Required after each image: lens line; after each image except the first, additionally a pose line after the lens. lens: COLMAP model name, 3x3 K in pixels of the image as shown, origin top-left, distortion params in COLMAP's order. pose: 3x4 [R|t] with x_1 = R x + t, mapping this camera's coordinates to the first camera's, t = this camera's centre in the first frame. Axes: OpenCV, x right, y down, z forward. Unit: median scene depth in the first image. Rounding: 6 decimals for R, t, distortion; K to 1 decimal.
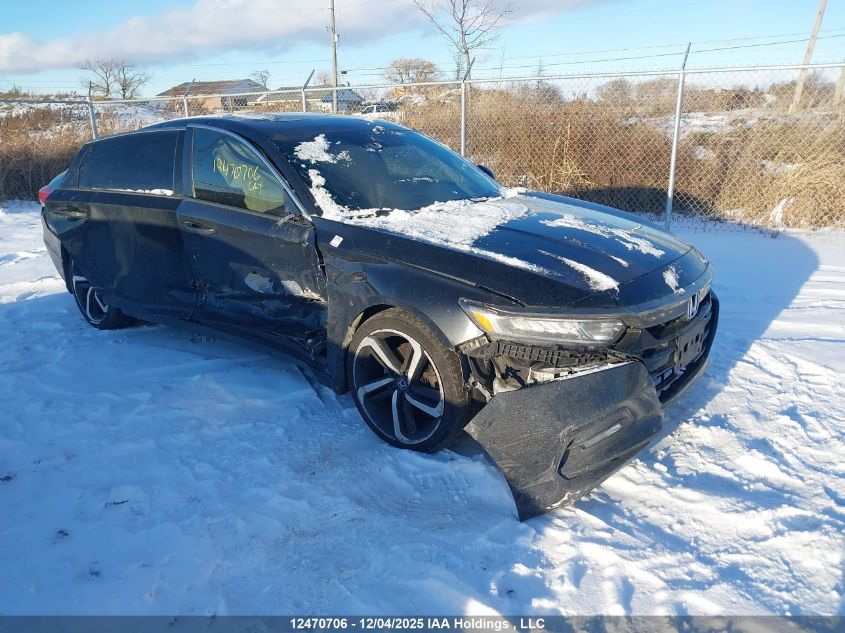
lens RADIAL K [[663.2, 0, 425.6], [0, 663.2, 316.5], [0, 0, 1]] dist [0.011991, -0.019960]
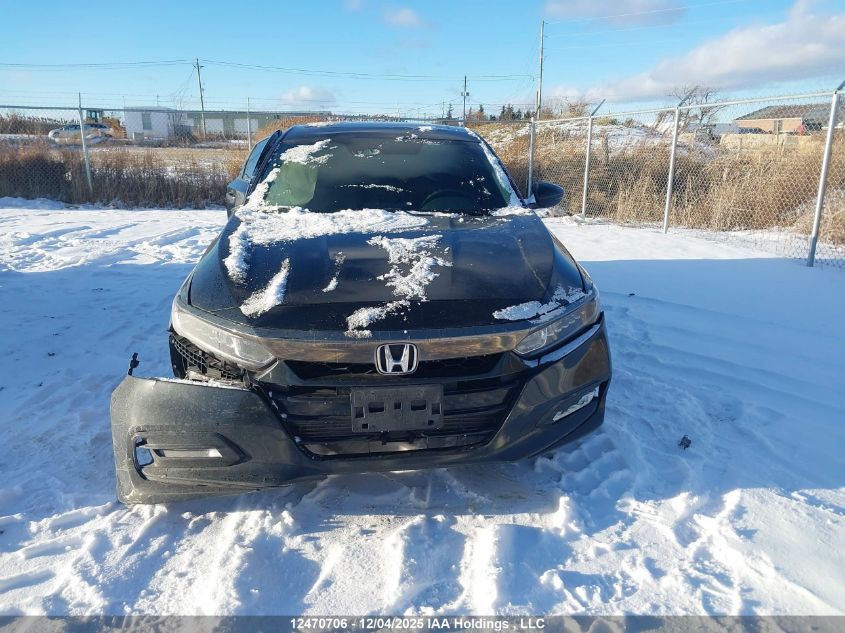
lens RADIAL K [[663.2, 0, 429.9], [0, 663.2, 317.3], [0, 0, 1]] dist [0.011991, -0.019960]
pose [[0.701170, 0.207649, -0.682087, 0.897541], [-0.230869, 0.971234, 0.058347, -0.111792], [0.674582, 0.116562, 0.728940, 0.426184]]
